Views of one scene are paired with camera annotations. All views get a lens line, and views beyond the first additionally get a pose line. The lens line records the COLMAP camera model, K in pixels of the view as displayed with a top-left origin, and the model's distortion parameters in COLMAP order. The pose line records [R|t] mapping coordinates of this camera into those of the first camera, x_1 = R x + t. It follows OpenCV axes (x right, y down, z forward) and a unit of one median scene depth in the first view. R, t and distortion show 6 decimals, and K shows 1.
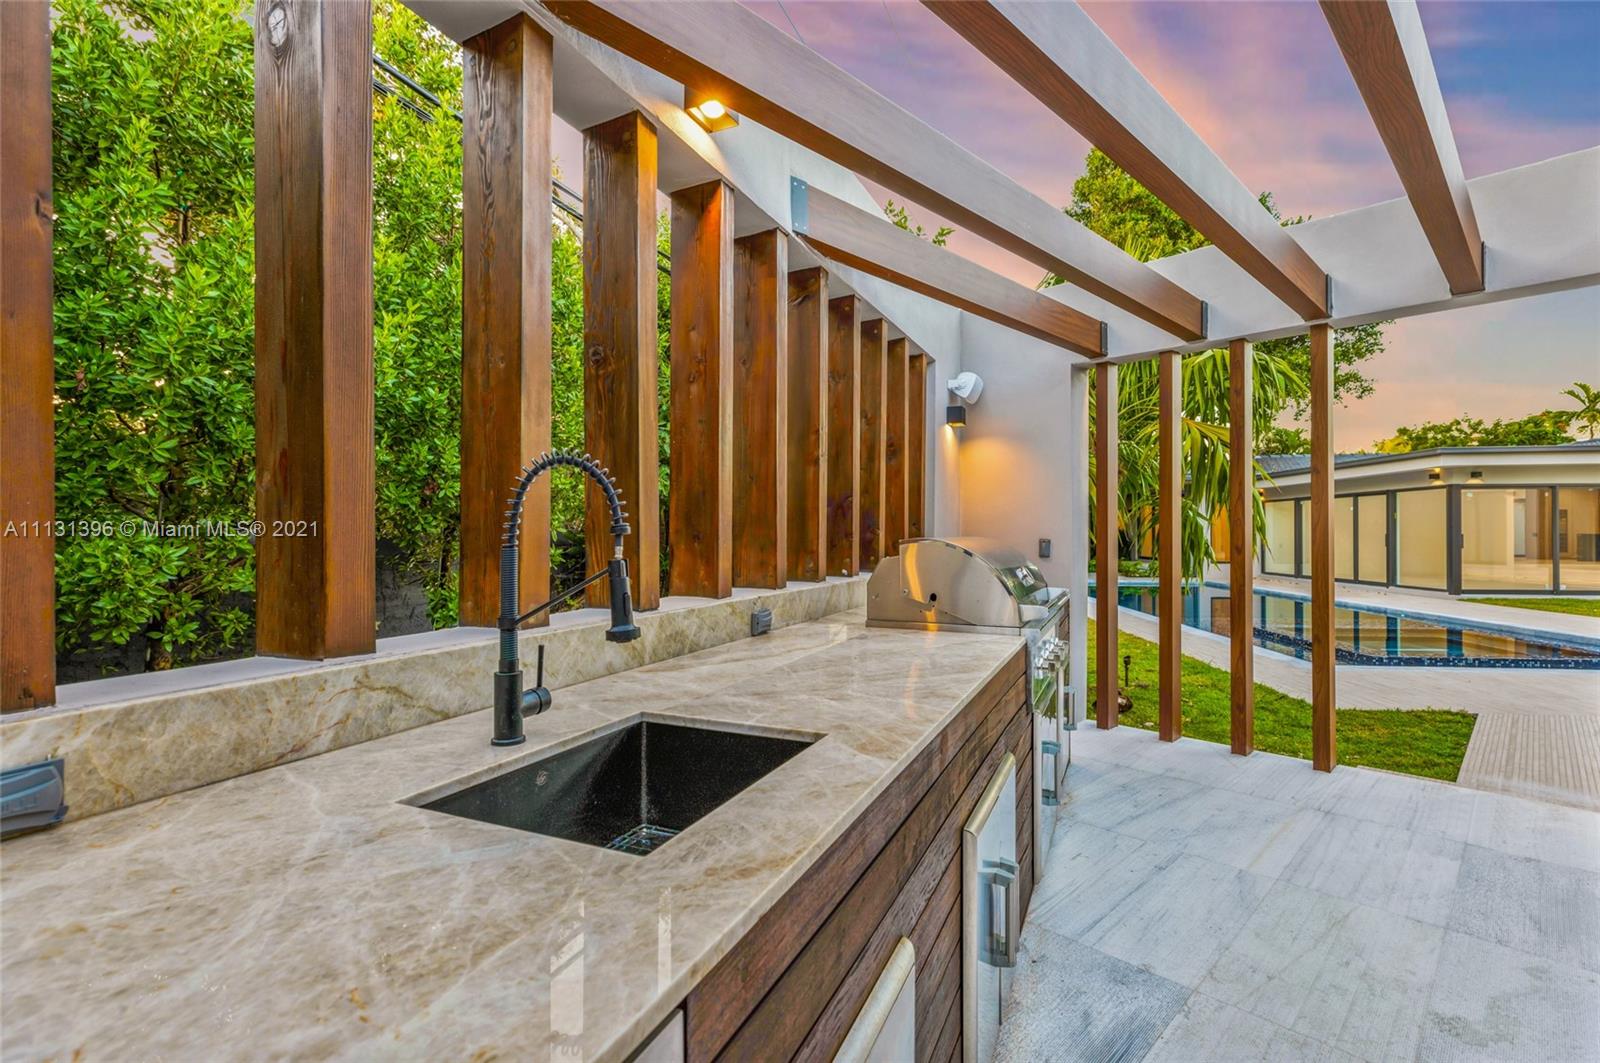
lens RADIAL K [[732.4, 0, 798.7], [0, 732.4, 528.9], [0, 0, 1]] dist [0.005759, -0.000382]
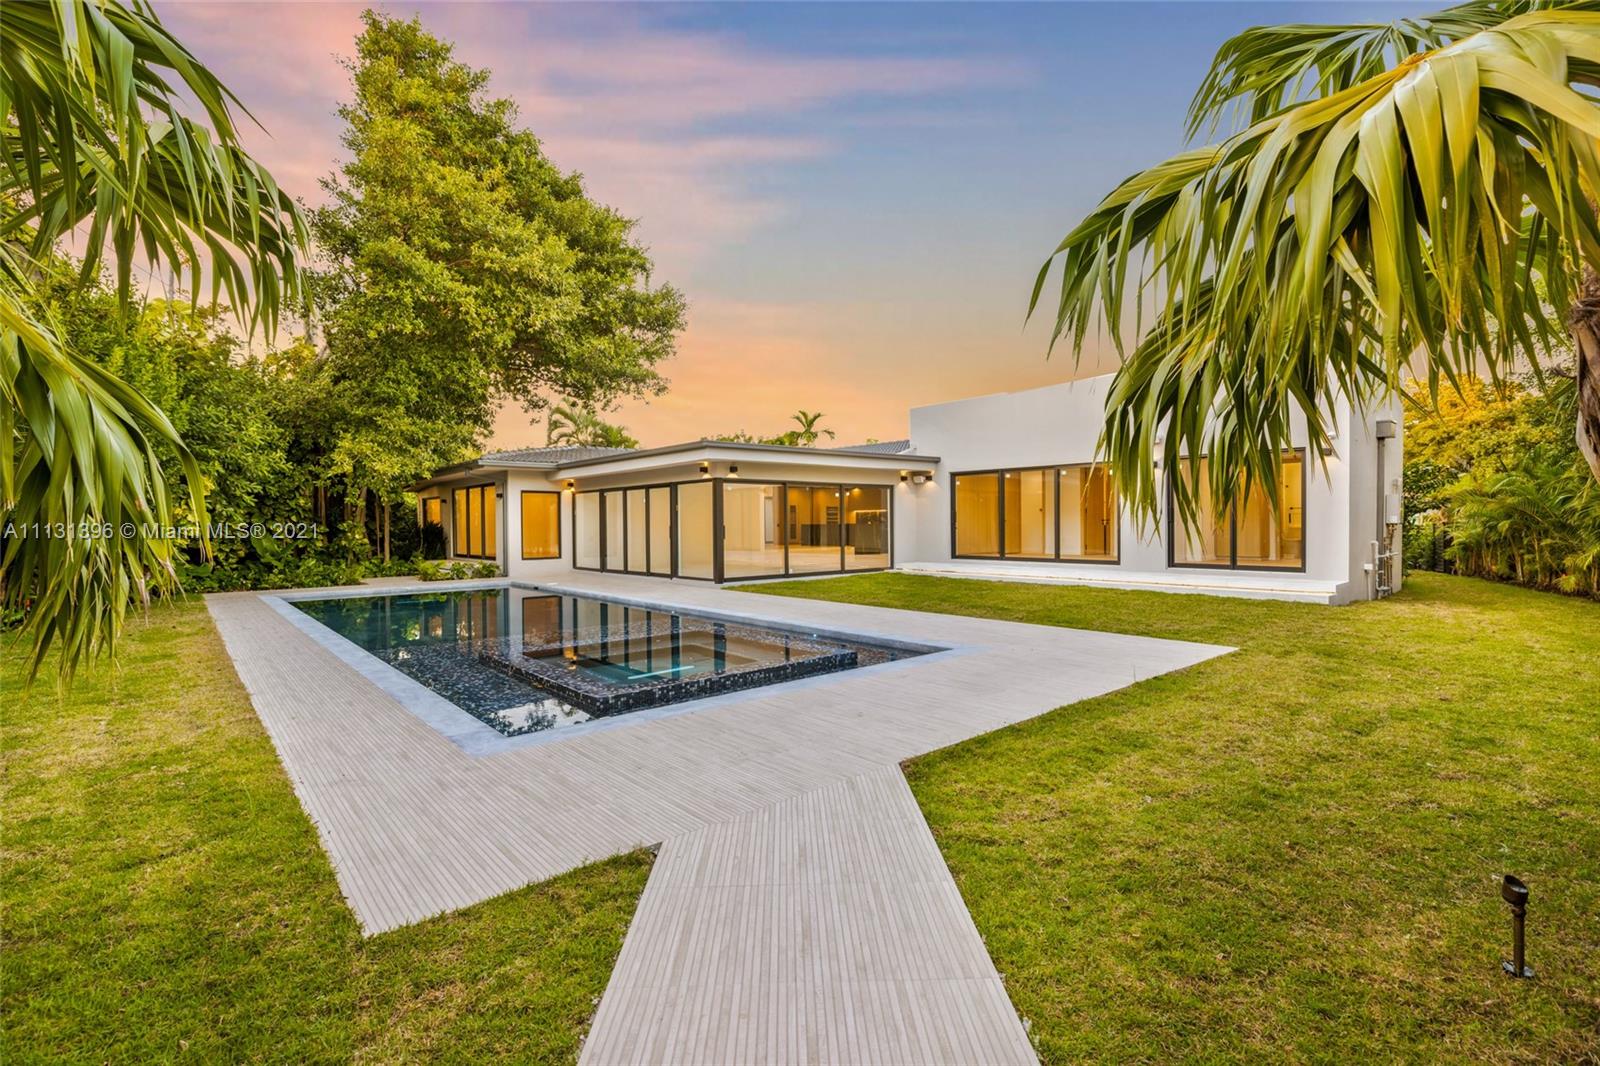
lens RADIAL K [[732.4, 0, 802.7], [0, 732.4, 526.0], [0, 0, 1]] dist [0.005759, -0.000382]
pose [[0.687868, -0.010028, 0.725766, 0.496234], [0.006209, 0.999949, 0.007931, 0.000333], [-0.725809, -0.000949, 0.687896, 0.449868]]
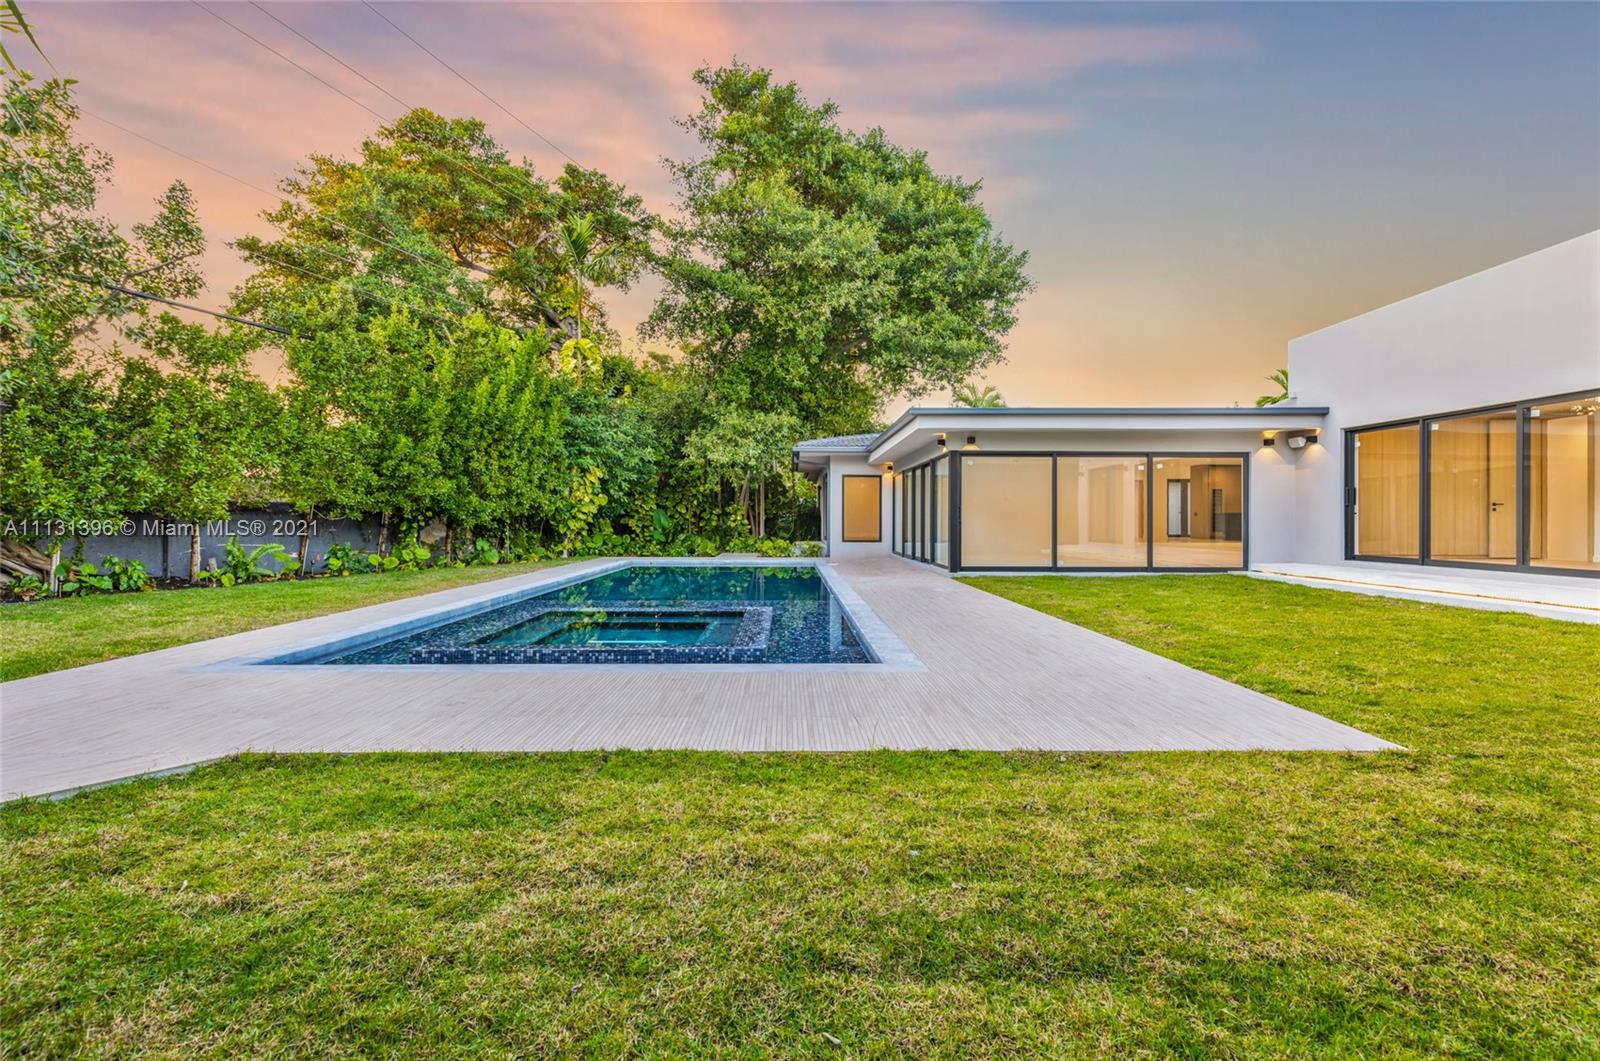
lens RADIAL K [[732.4, 0, 787.0], [0, 732.4, 513.6], [0, 0, 1]] dist [0.005759, -0.000382]
pose [[0.994234, 0.003146, 0.107186, 1.326178], [-0.002976, 0.999994, -0.001749, 0.043179], [-0.107191, 0.001419, 0.994237, 0.273671]]
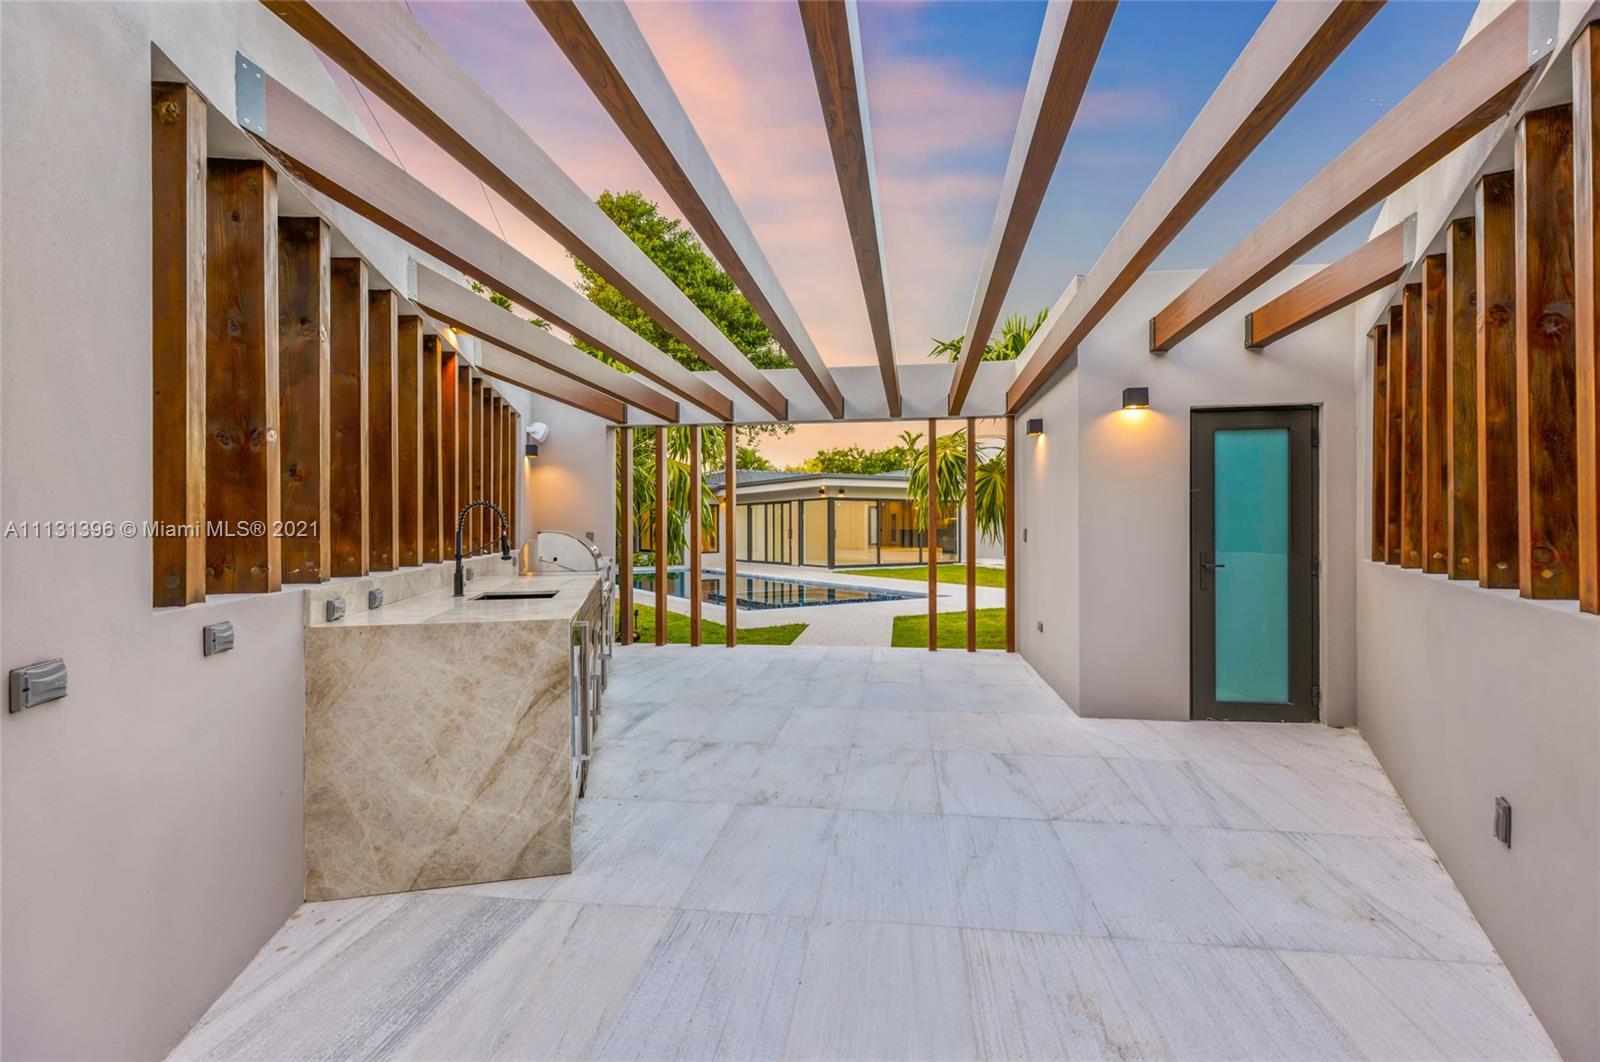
lens RADIAL K [[732.4, 0, 796.1], [0, 732.4, 530.2], [0, 0, 1]] dist [0.005759, -0.000382]
pose [[0.798408, -0.002343, 0.602113, -0.190510], [-0.001131, 0.999985, 0.005390, -0.000211], [-0.602116, -0.004984, 0.798393, -0.387835]]
